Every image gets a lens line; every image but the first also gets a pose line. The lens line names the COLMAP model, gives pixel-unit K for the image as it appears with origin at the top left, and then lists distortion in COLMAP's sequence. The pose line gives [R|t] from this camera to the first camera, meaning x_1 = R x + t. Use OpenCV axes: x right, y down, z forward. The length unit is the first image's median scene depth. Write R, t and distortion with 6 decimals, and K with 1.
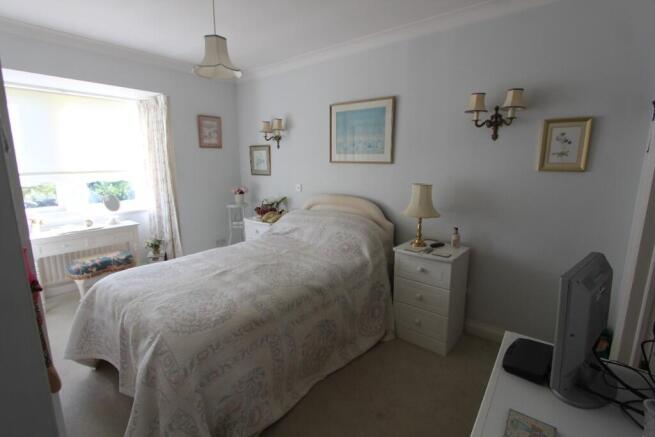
lens RADIAL K [[303.8, 0, 326.4], [0, 303.8, 216.6], [0, 0, 1]] dist [0.001400, 0.000258]
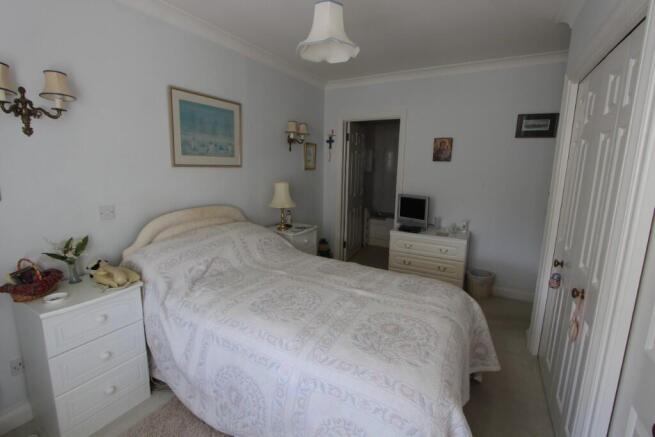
lens RADIAL K [[303.8, 0, 324.5], [0, 303.8, 219.4], [0, 0, 1]] dist [0.001400, 0.000258]
pose [[-0.150431, -0.189169, 0.970353, -0.825821], [0.159182, 0.964081, 0.212623, -0.165673], [-0.975721, 0.186448, -0.114915, 0.816010]]
